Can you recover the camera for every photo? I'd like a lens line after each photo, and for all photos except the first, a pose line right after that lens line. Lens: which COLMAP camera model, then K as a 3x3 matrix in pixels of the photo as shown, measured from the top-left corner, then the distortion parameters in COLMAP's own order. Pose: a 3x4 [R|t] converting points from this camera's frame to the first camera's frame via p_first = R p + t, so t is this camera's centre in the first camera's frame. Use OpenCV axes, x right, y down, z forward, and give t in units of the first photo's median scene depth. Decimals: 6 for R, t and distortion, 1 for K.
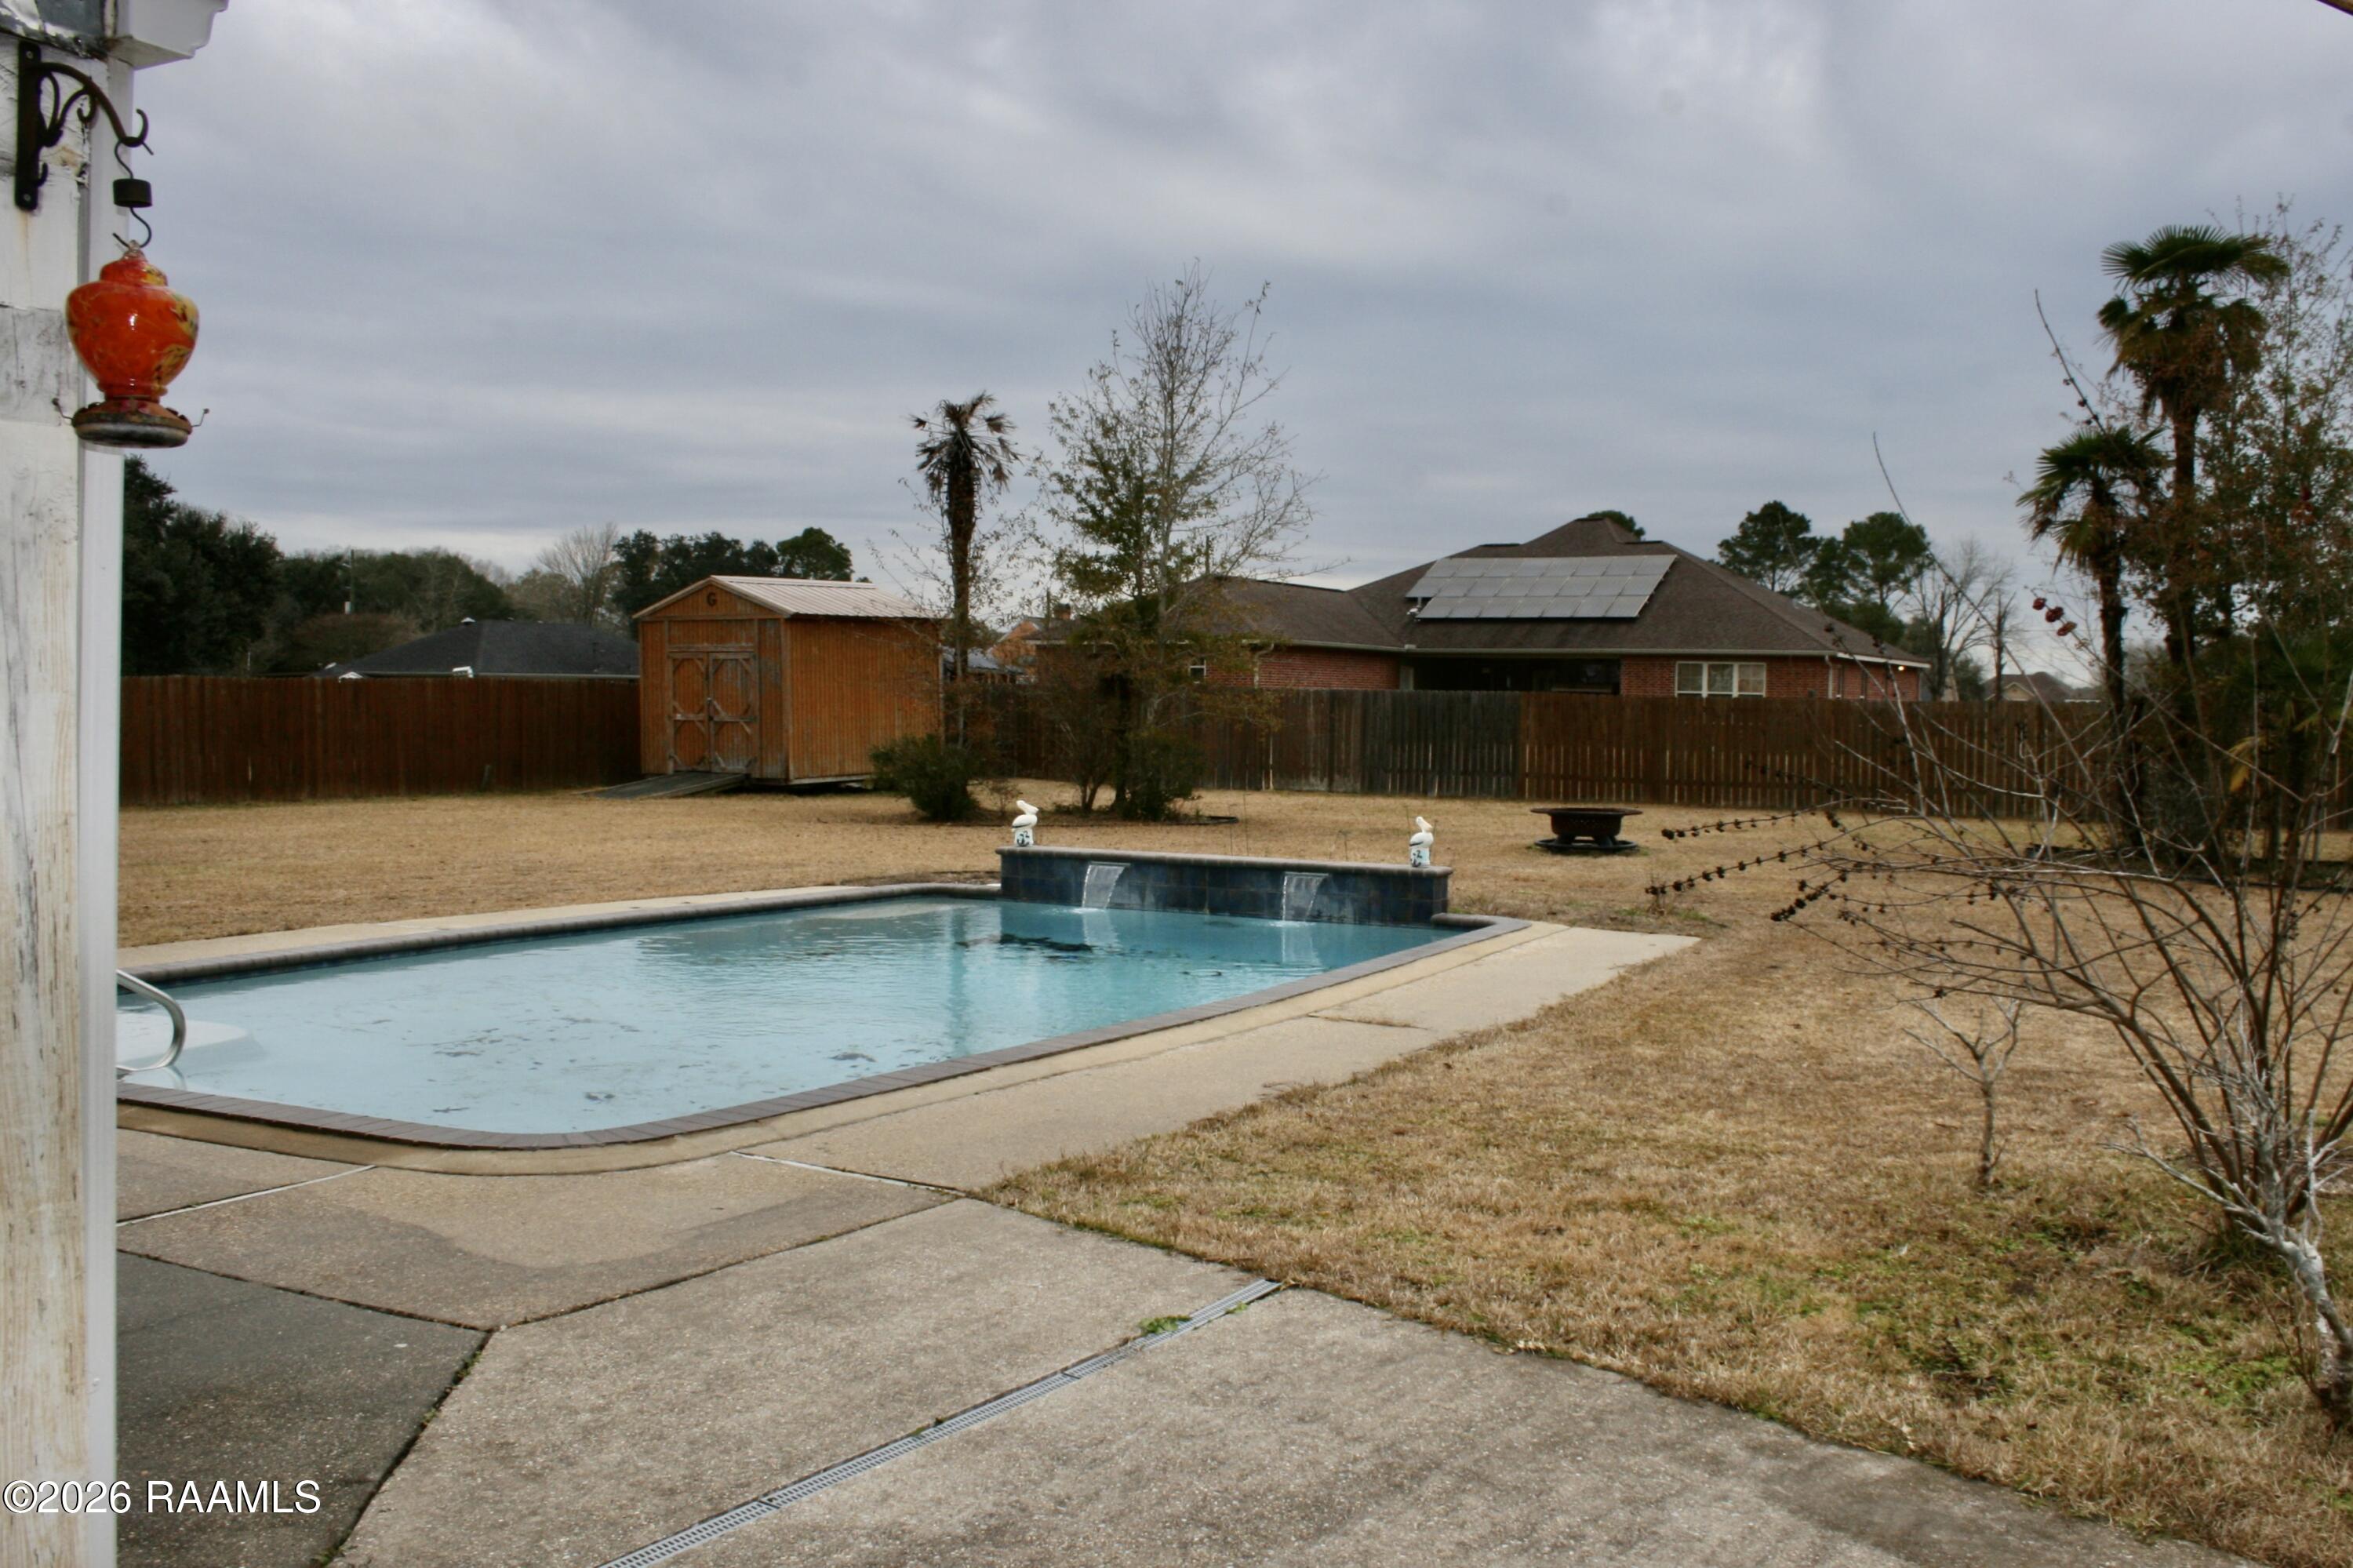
lens RADIAL K [[2226.1, 0, 1237.6], [0, 2226.1, 839.0], [0, 0, 1]] dist [-0.160208, 0.220827]
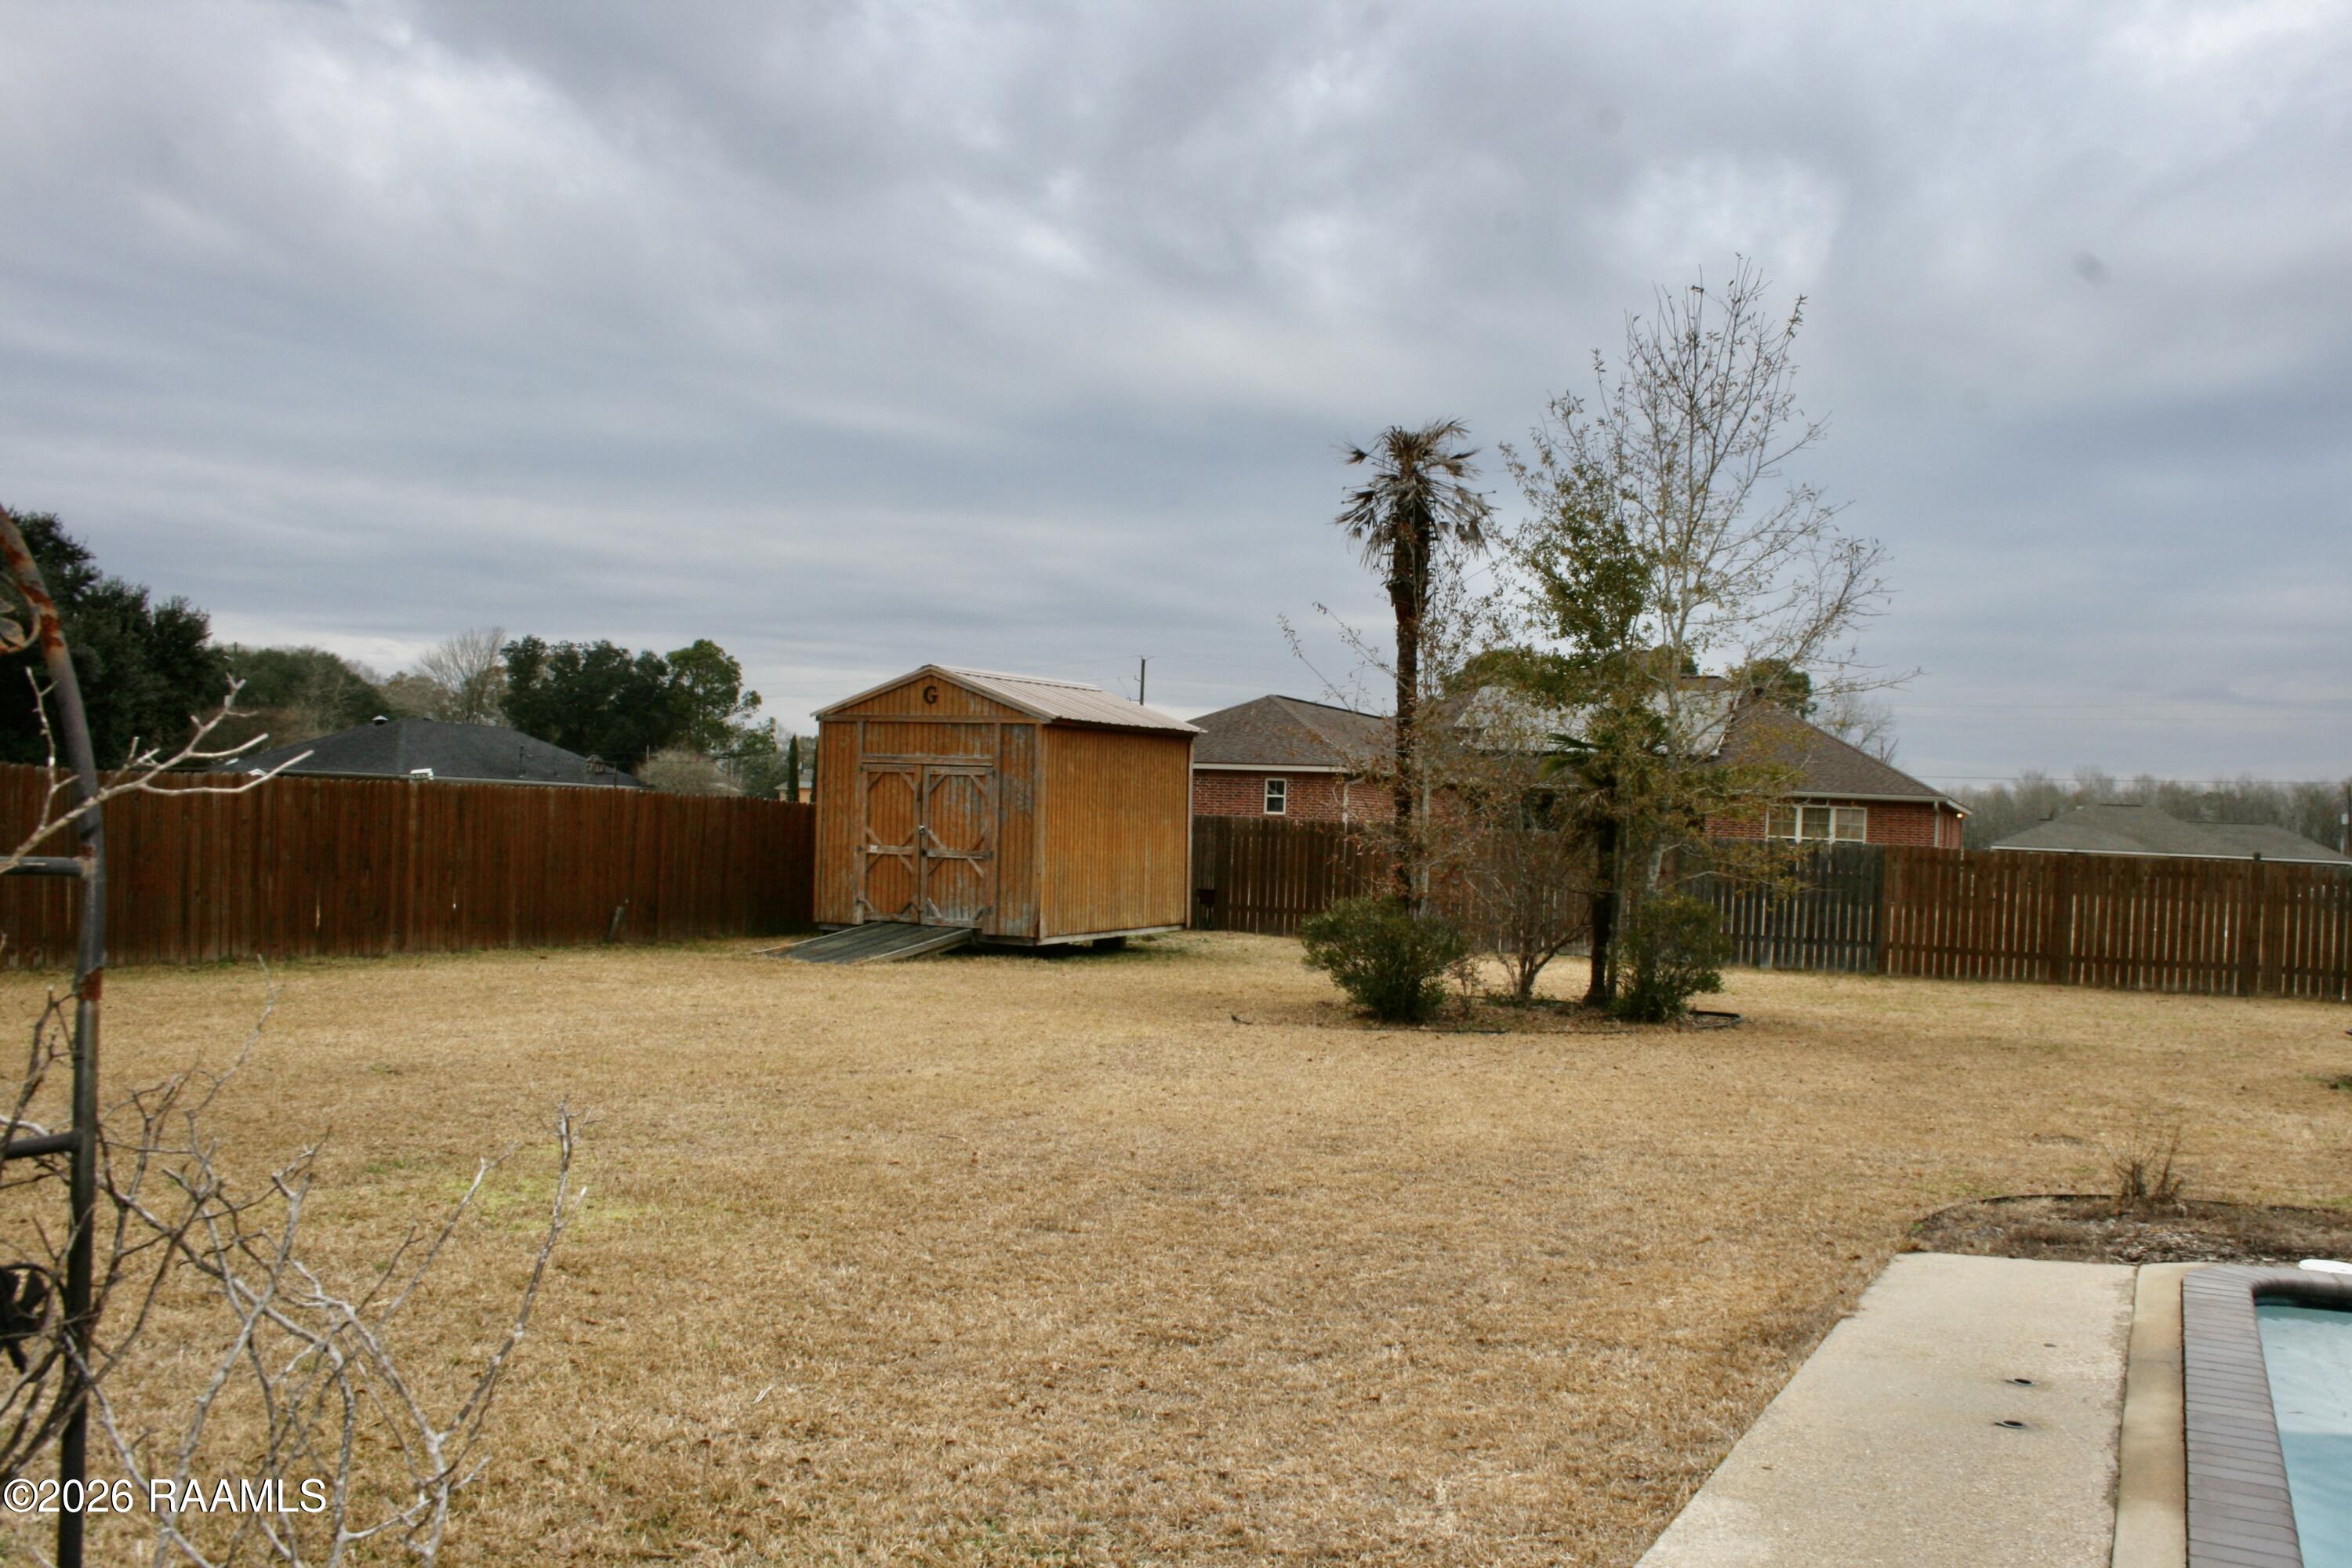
lens RADIAL K [[2033.7, 0, 1270.1], [0, 2033.7, 830.6], [0, 0, 1]] dist [-0.169482, 0.163489]
pose [[0.992071, 0.027567, 0.122615, -0.206982], [-0.020384, 0.998023, -0.059455, -0.023766], [-0.124012, 0.056485, 0.990672, 0.303894]]
